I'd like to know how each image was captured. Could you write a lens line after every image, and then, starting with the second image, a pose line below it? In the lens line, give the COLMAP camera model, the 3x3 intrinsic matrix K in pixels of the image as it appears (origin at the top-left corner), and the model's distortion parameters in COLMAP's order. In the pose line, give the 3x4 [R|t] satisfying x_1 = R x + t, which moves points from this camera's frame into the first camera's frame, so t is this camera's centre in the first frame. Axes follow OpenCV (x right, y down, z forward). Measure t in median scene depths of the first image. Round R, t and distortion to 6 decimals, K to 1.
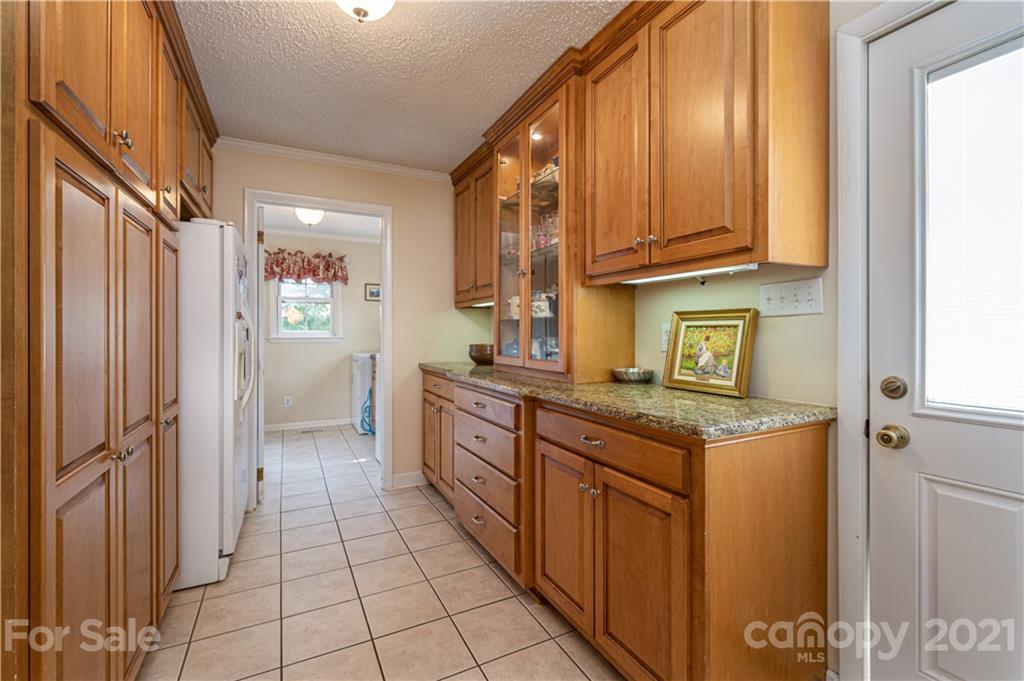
lens RADIAL K [[441.4, 0, 516.8], [0, 441.4, 335.0], [0, 0, 1]] dist [-0.001355, -0.000072]
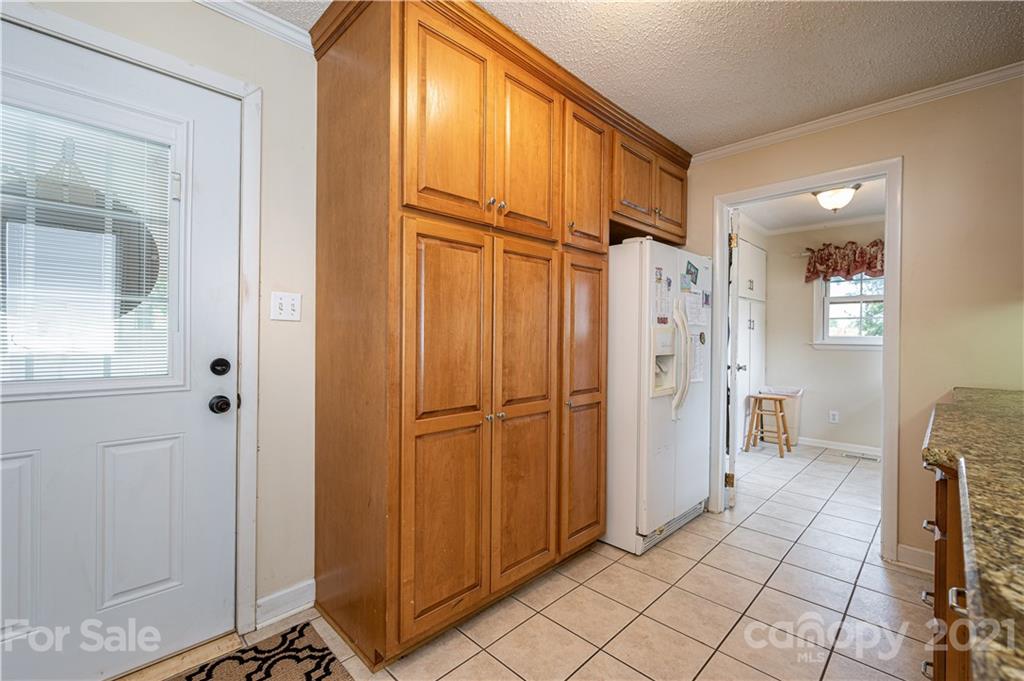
lens RADIAL K [[441.4, 0, 516.7], [0, 441.4, 337.3], [0, 0, 1]] dist [-0.001355, -0.000072]
pose [[0.312667, 0.004228, -0.949853, 0.118087], [-0.012905, 0.999917, 0.000203, 0.000818], [0.949775, 0.012194, 0.312696, 0.133202]]
